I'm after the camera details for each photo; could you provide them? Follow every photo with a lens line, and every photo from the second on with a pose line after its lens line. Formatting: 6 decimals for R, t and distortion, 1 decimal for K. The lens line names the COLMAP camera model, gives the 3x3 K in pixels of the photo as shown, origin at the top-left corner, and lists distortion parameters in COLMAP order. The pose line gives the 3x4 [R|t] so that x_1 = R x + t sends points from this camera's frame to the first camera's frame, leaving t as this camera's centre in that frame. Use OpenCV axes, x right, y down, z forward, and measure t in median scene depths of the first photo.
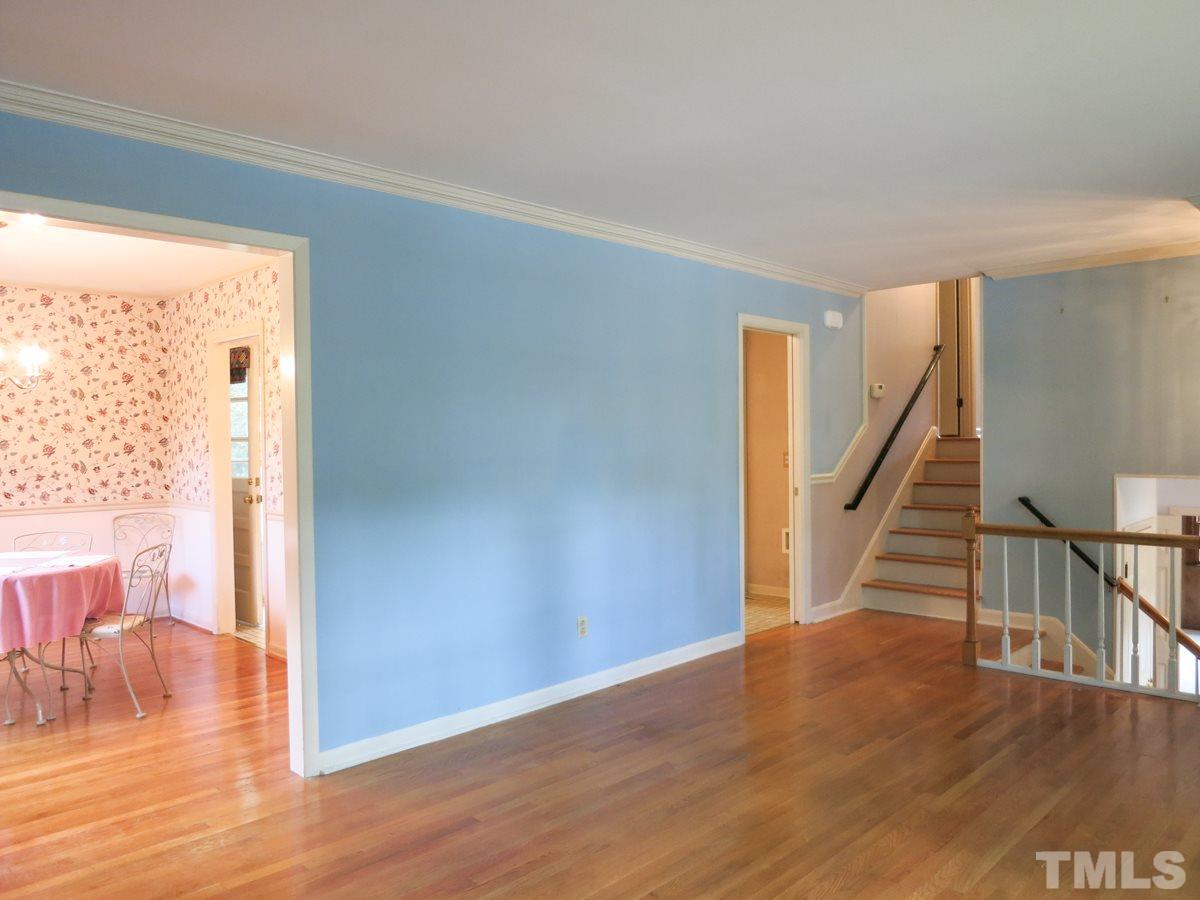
lens RADIAL K [[893.3, 0, 593.6], [0, 893.3, 446.8], [0, 0, 1]] dist [-0.045510, -0.000431]
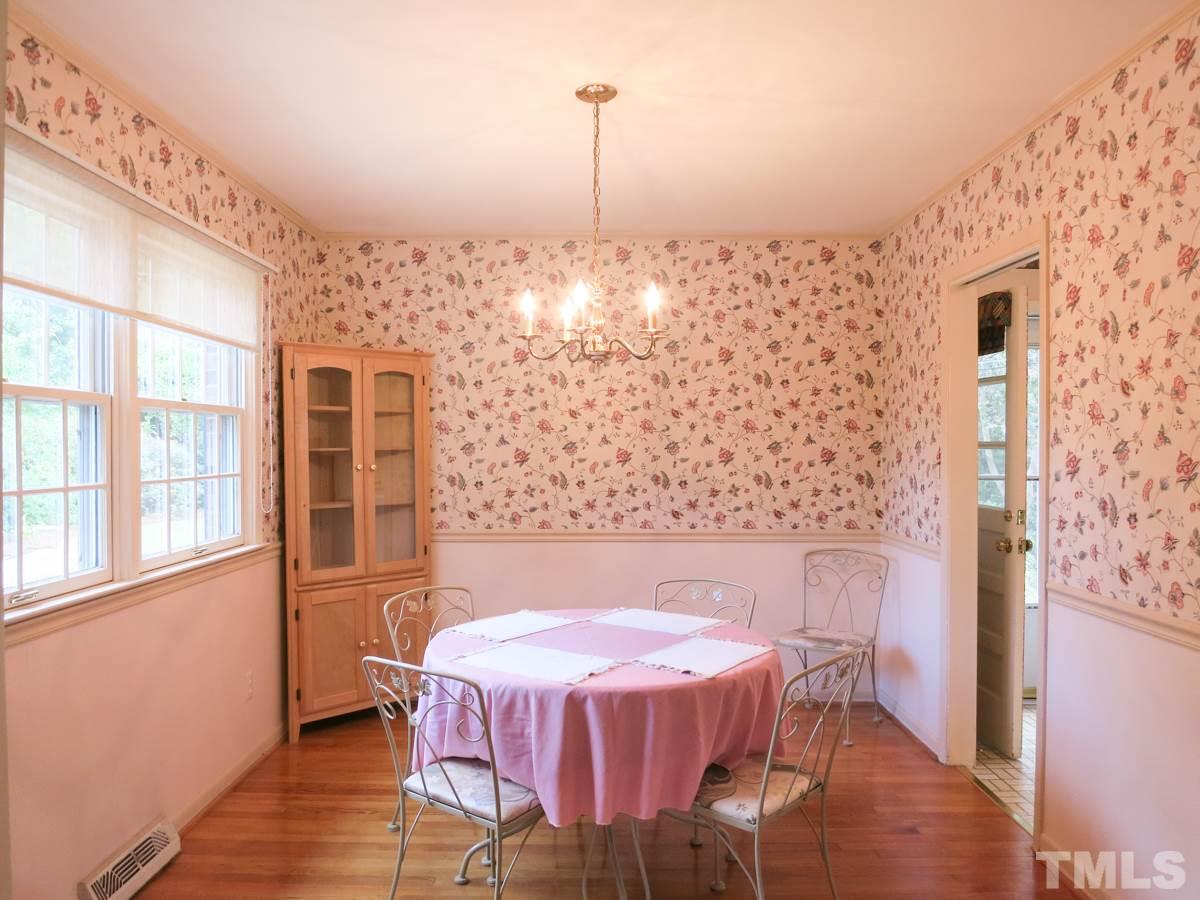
lens RADIAL K [[893.3, 0, 590.9], [0, 893.3, 452.1], [0, 0, 1]] dist [-0.045510, -0.000431]
pose [[0.707036, 0.018801, -0.706927, -0.164988], [-0.017434, 0.999806, 0.009154, -0.004268], [0.706962, 0.005853, 0.707227, 0.377721]]
